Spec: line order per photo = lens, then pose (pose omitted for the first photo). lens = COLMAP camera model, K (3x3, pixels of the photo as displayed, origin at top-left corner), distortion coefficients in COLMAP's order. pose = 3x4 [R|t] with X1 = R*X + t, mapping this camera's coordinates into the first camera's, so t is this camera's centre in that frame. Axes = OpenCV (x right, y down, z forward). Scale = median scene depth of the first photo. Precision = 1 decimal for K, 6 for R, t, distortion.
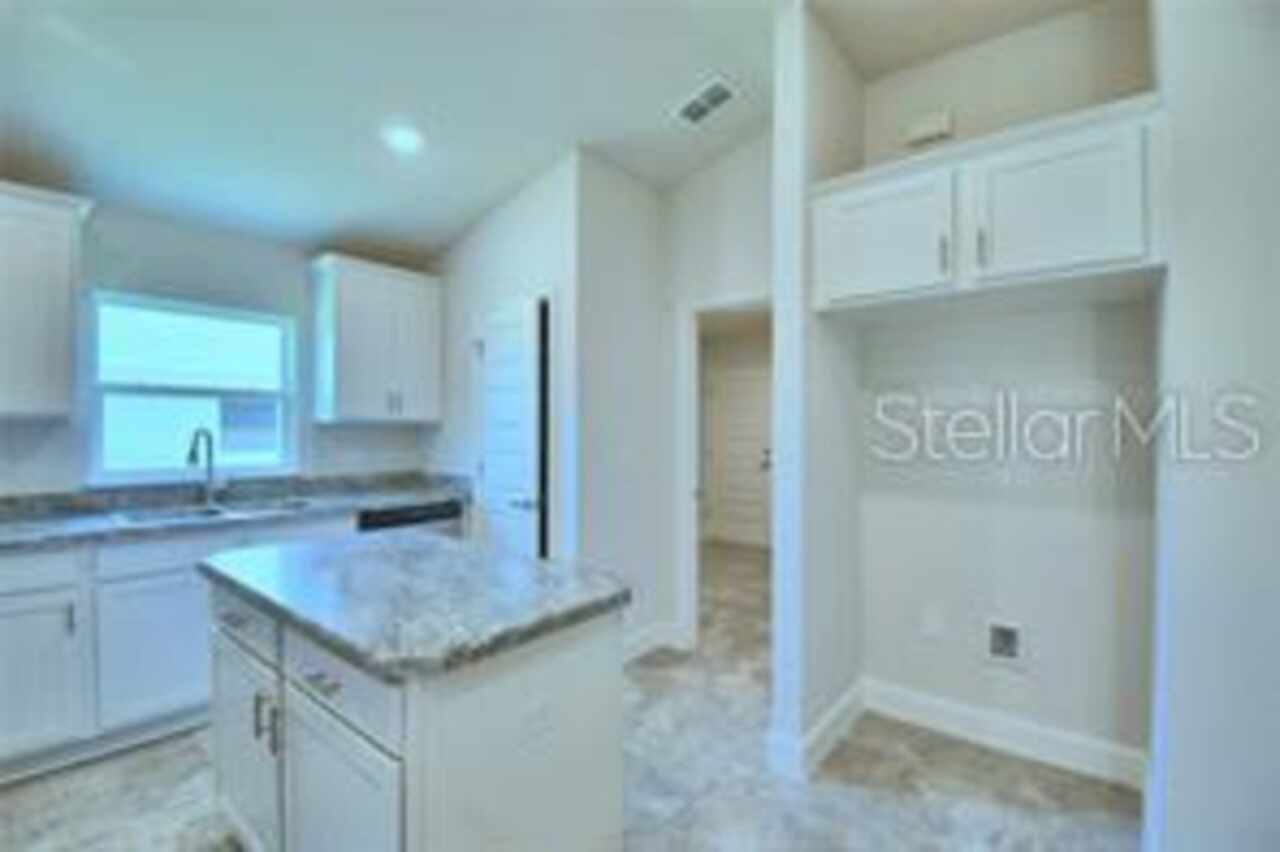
lens RADIAL K [[574.9, 0, 624.6], [0, 574.9, 419.9], [0, 0, 1]] dist [0.031637, -0.035593]
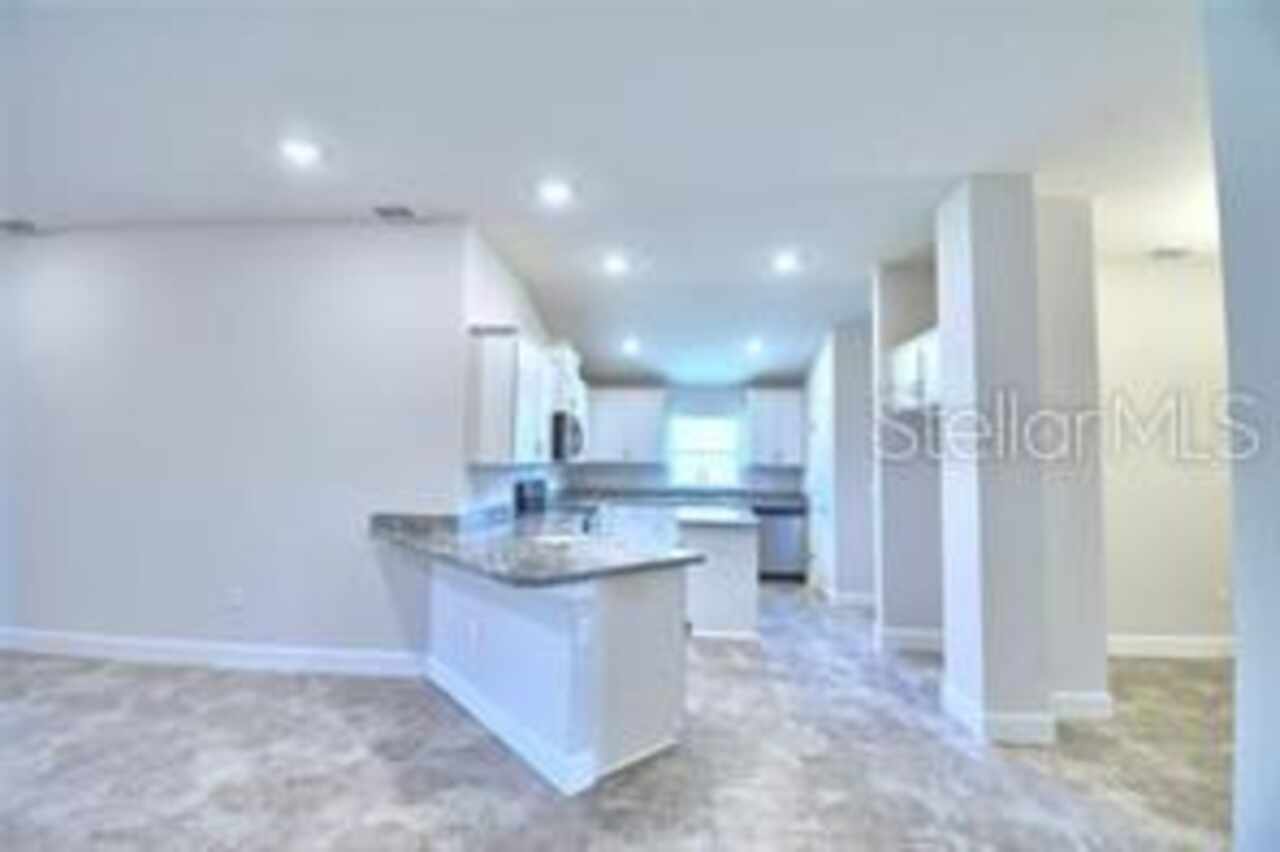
lens RADIAL K [[564.5, 0, 631.9], [0, 564.5, 431.1], [0, 0, 1]] dist [0.030296, -0.034385]
pose [[0.583643, -0.026939, -0.811563, 1.078806], [-0.009108, 0.999169, -0.039717, -0.040425], [0.811959, 0.030572, 0.582913, -0.682836]]
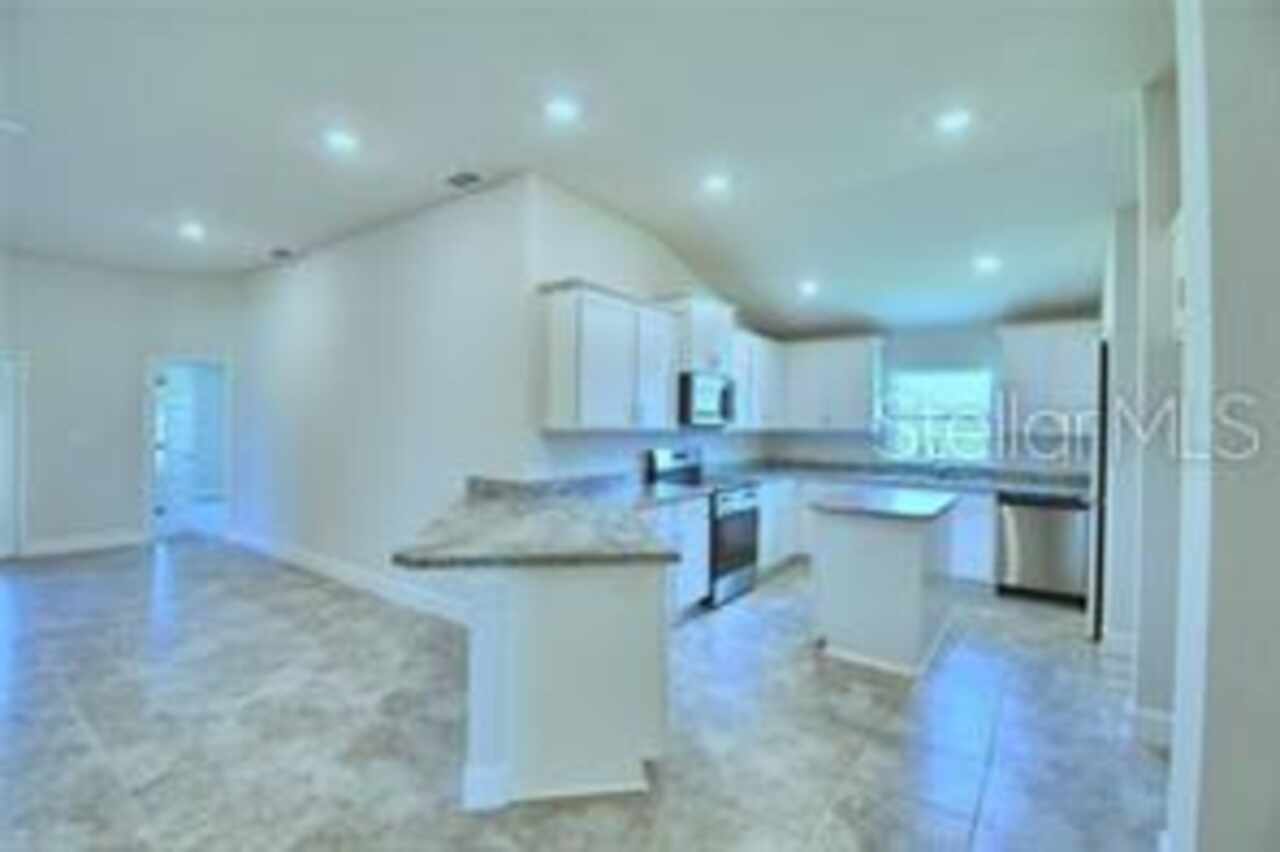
lens RADIAL K [[564.5, 0, 631.9], [0, 564.5, 431.1], [0, 0, 1]] dist [0.030296, -0.034385]
pose [[0.059510, 0.018911, -0.998049, 1.059340], [-0.001952, 0.999821, 0.018828, -0.034516], [0.998226, 0.000828, 0.059537, -0.090145]]
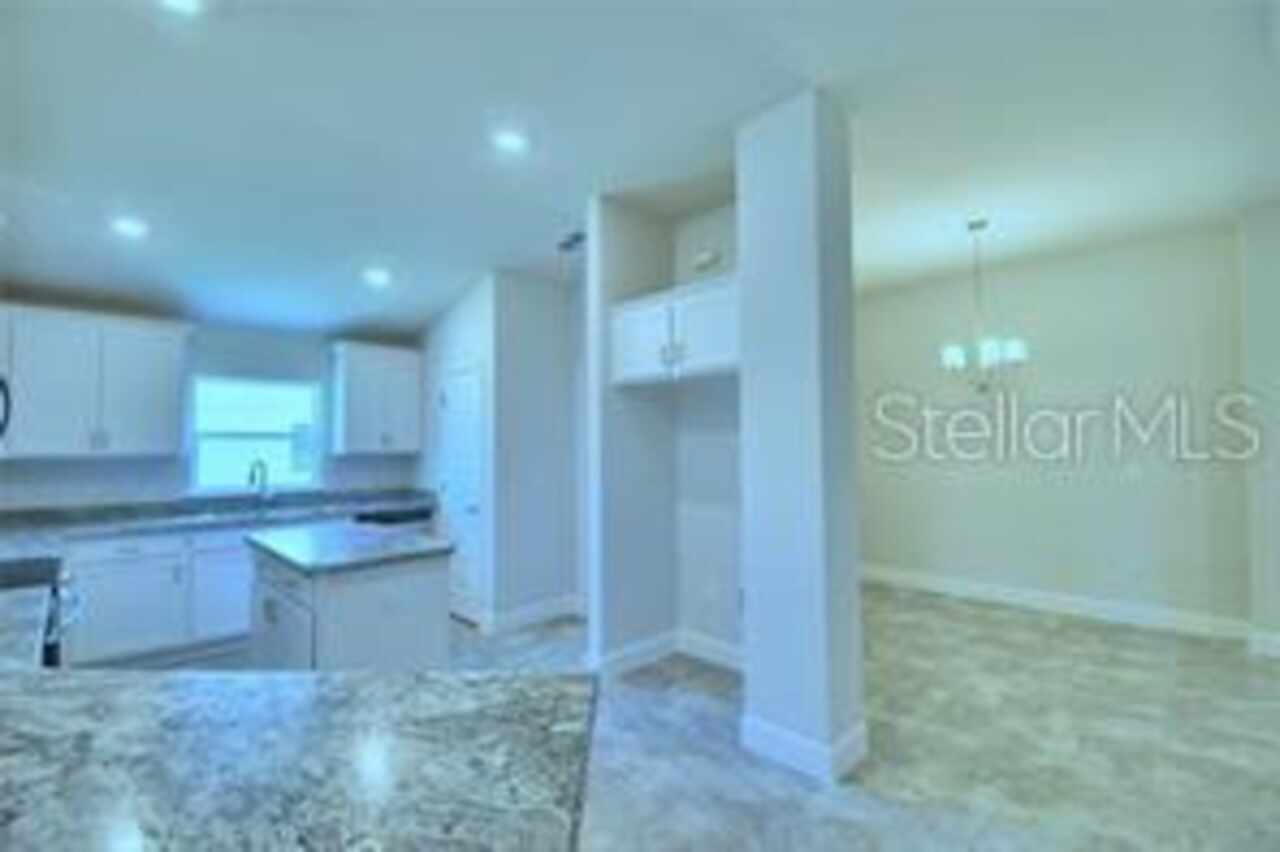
lens RADIAL K [[564.5, 0, 631.9], [0, 564.5, 431.1], [0, 0, 1]] dist [0.030296, -0.034385]
pose [[0.996331, -0.002775, -0.085536, 0.393500], [0.001830, 0.999937, -0.011117, -0.042177], [0.085562, 0.010920, 0.996273, -0.429013]]
